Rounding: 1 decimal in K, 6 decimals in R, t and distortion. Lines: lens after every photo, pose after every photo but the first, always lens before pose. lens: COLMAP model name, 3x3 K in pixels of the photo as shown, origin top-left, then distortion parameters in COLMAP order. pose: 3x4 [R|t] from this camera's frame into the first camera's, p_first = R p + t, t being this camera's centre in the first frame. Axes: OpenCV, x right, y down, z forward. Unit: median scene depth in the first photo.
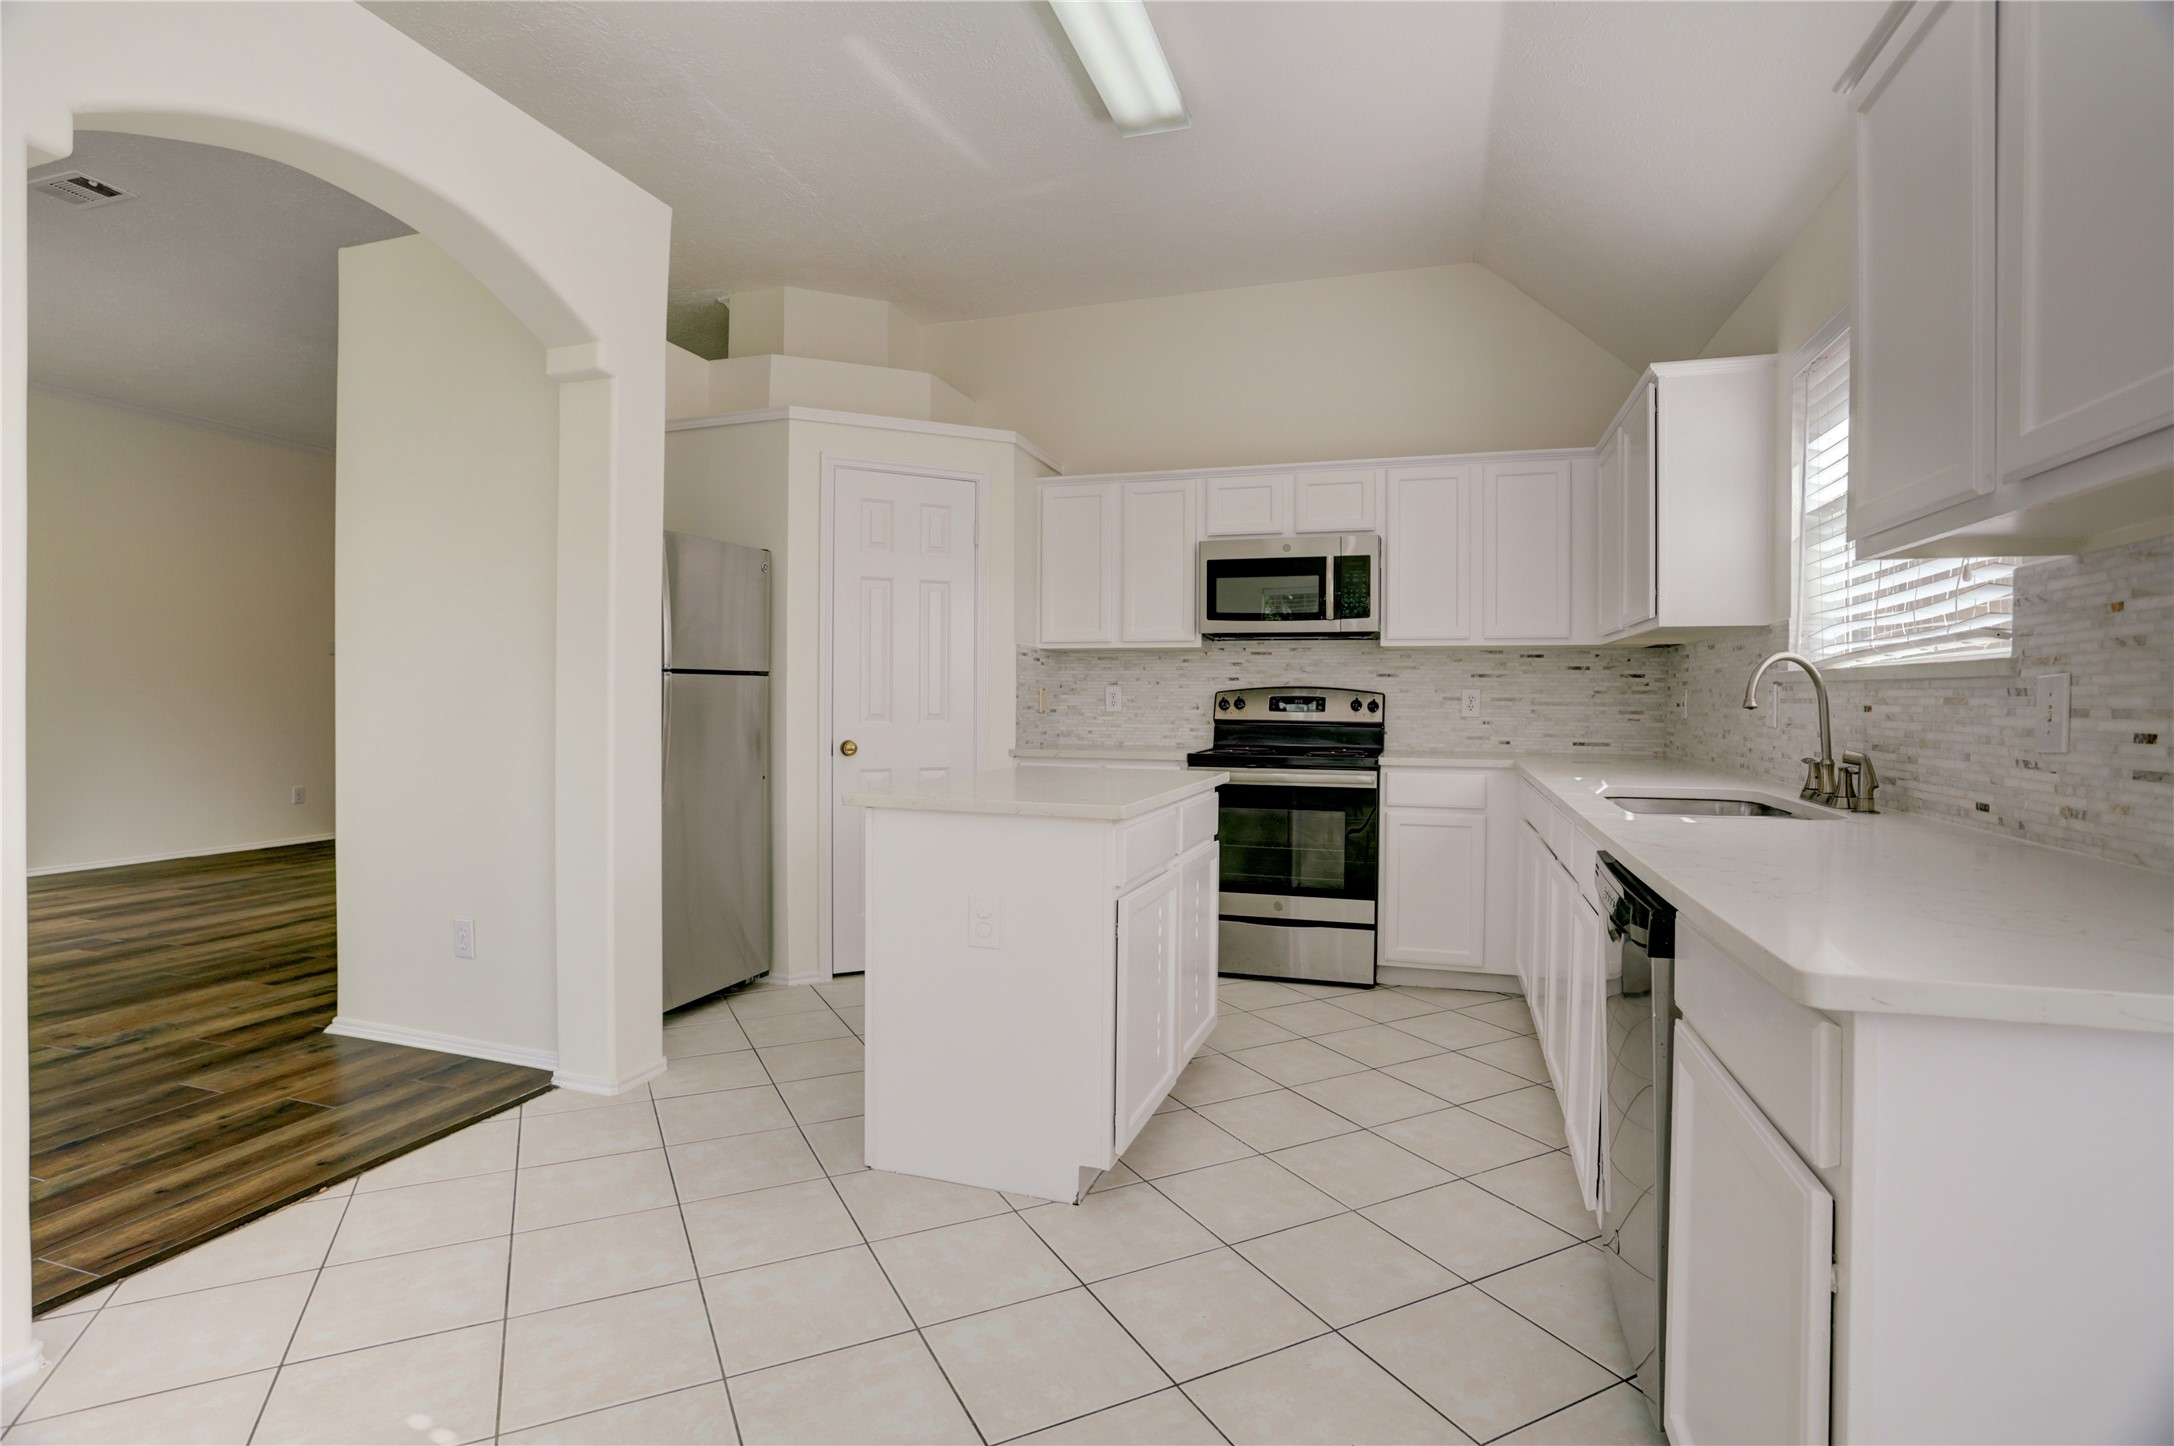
lens RADIAL K [[1085.8, 0, 1090.0], [0, 1085.8, 716.9], [0, 0, 1]] dist [-0.045500, 0.011747]
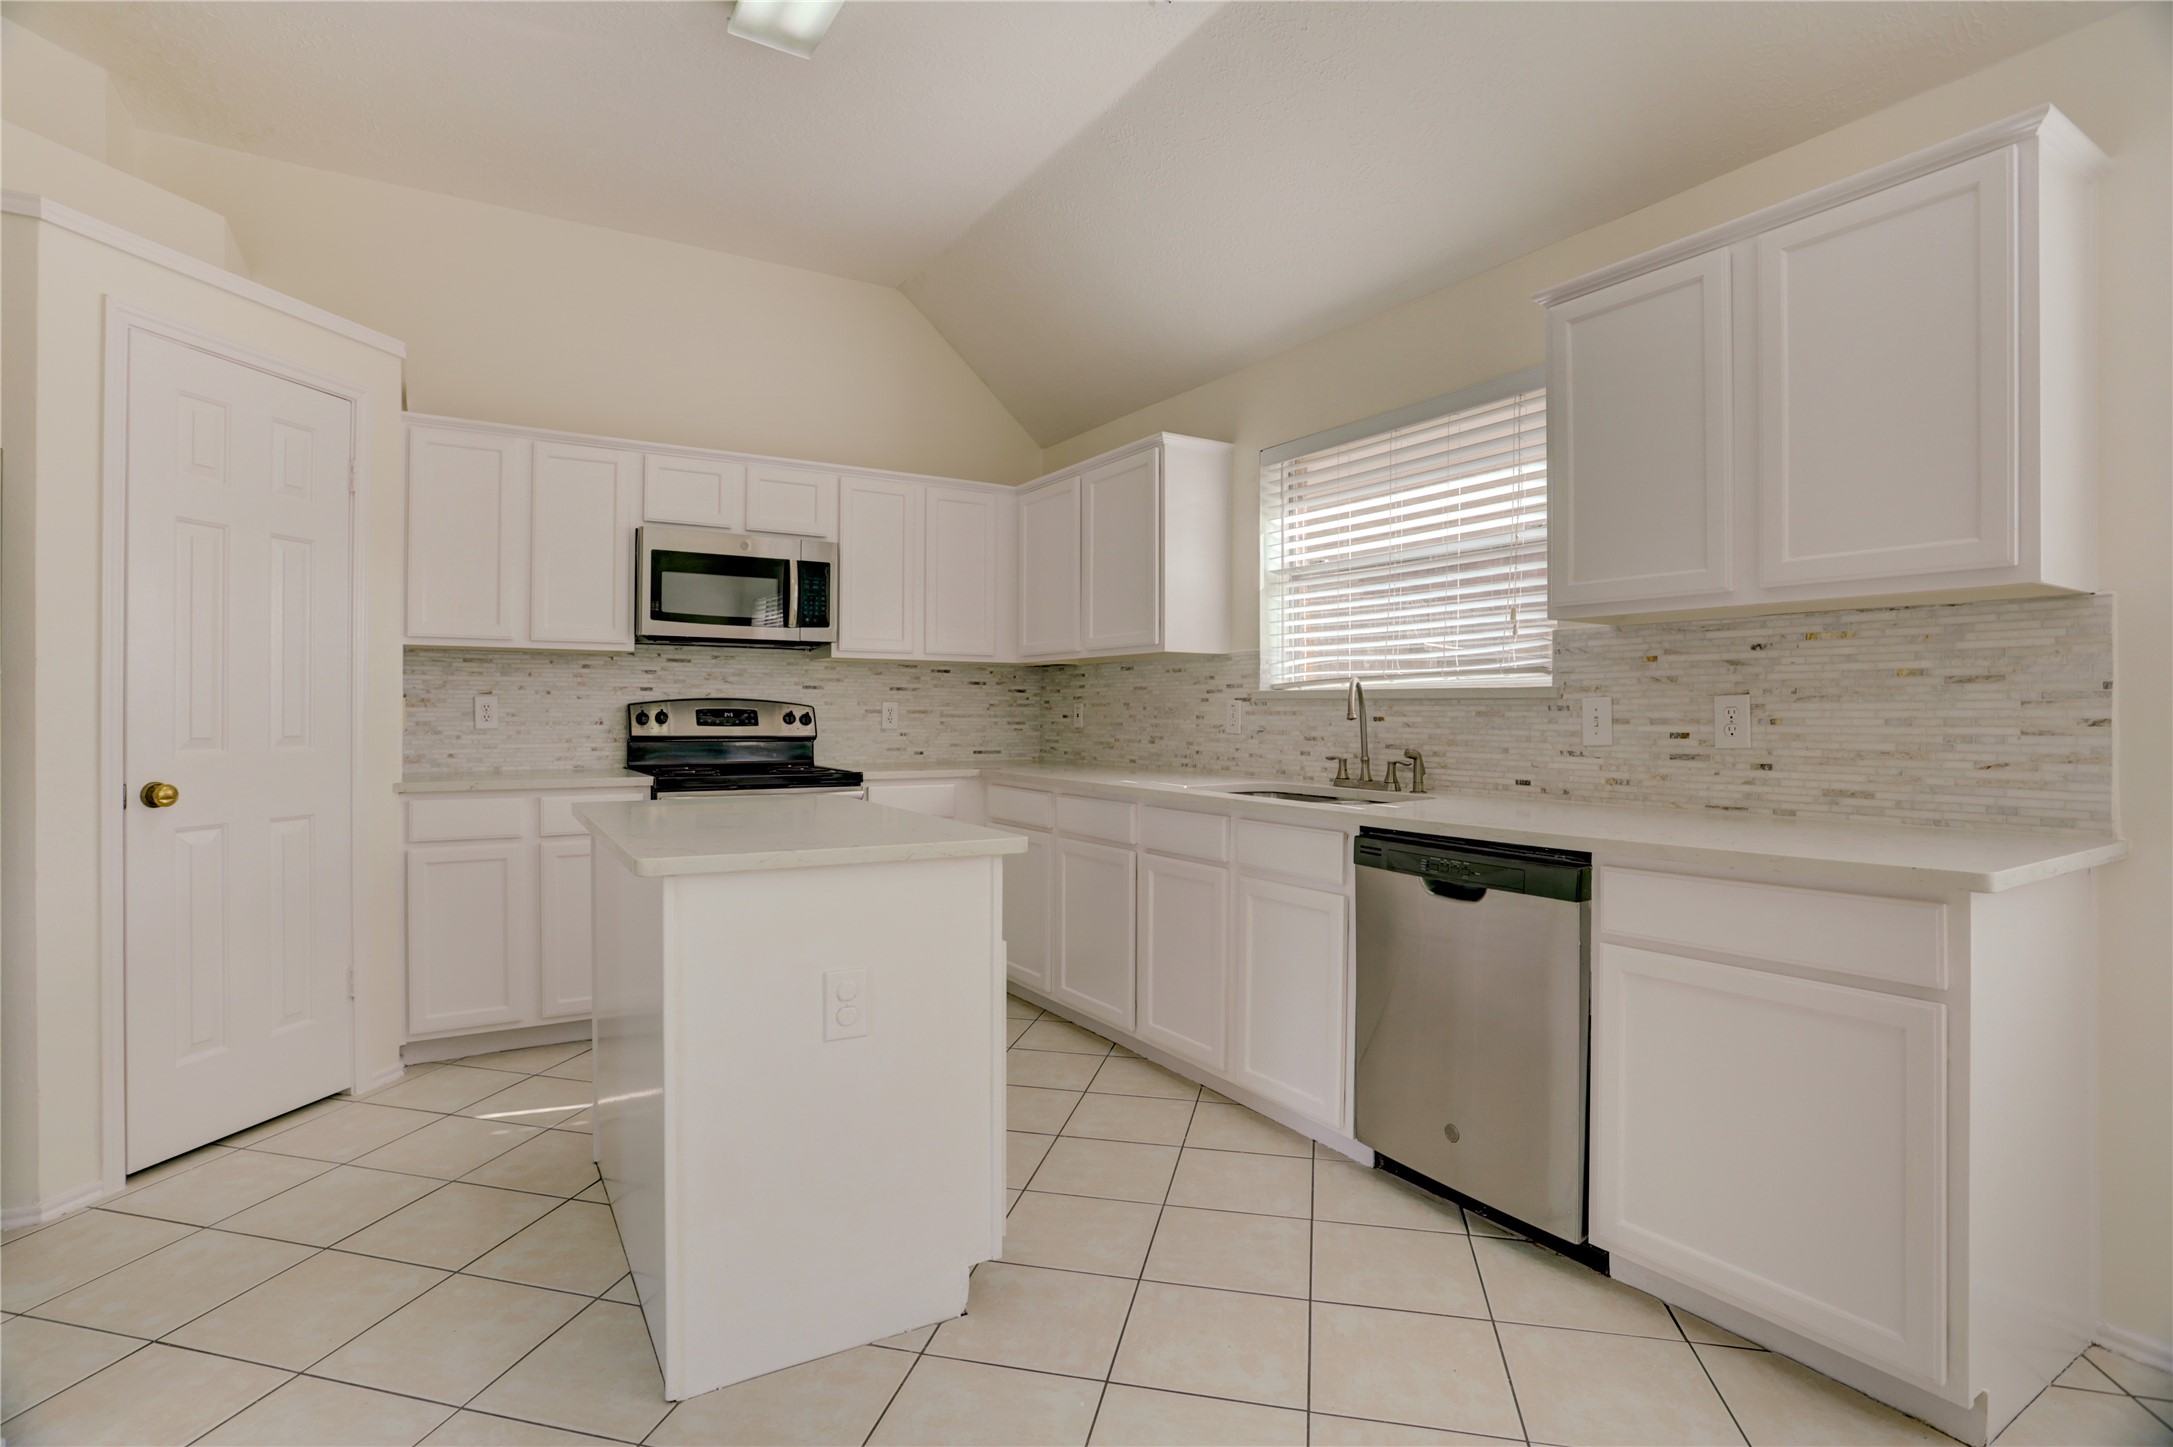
lens RADIAL K [[1061.3, 0, 1105.9], [0, 1061.3, 717.1], [0, 0, 1]] dist [-0.049073, 0.010110]
pose [[0.631857, -0.005944, 0.775062, -0.315682], [0.013041, 0.999911, -0.002963, -0.005800], [-0.774975, 0.011980, 0.631878, 0.215827]]
